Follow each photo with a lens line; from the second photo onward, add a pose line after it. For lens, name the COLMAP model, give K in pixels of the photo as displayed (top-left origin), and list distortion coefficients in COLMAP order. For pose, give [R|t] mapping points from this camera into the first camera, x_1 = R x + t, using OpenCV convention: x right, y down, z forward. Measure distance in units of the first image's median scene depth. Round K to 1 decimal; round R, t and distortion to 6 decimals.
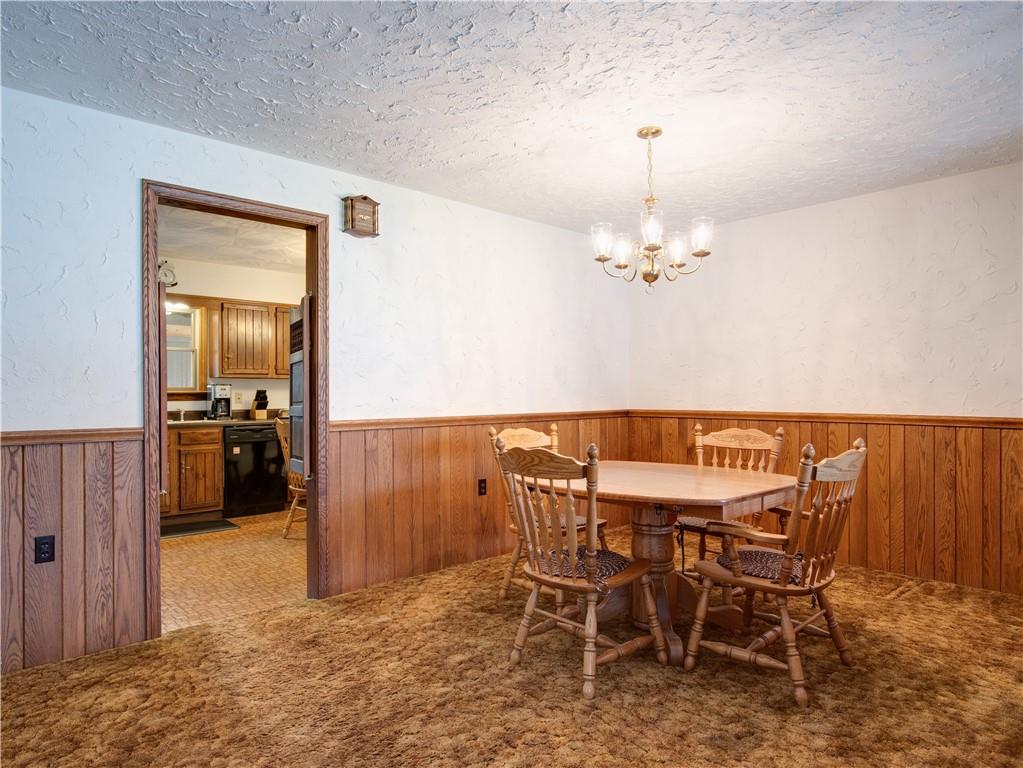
lens RADIAL K [[638.0, 0, 509.9], [0, 638.0, 390.5], [0, 0, 1]] dist [-0.003878, -0.001025]
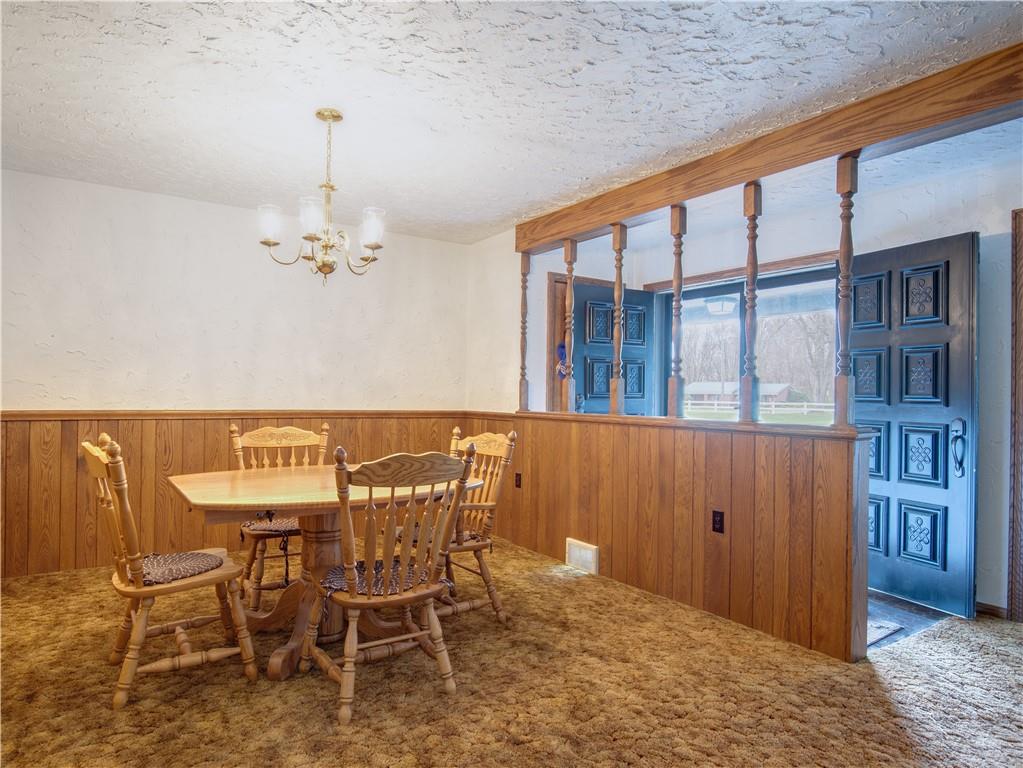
lens RADIAL K [[638.0, 0, 511.9], [0, 638.0, 390.1], [0, 0, 1]] dist [-0.003878, -0.001025]
pose [[0.148916, 0.009885, 0.988800, -0.620577], [-0.017740, 0.999816, -0.007323, 0.003621], [-0.988691, -0.016451, 0.149064, 0.543692]]
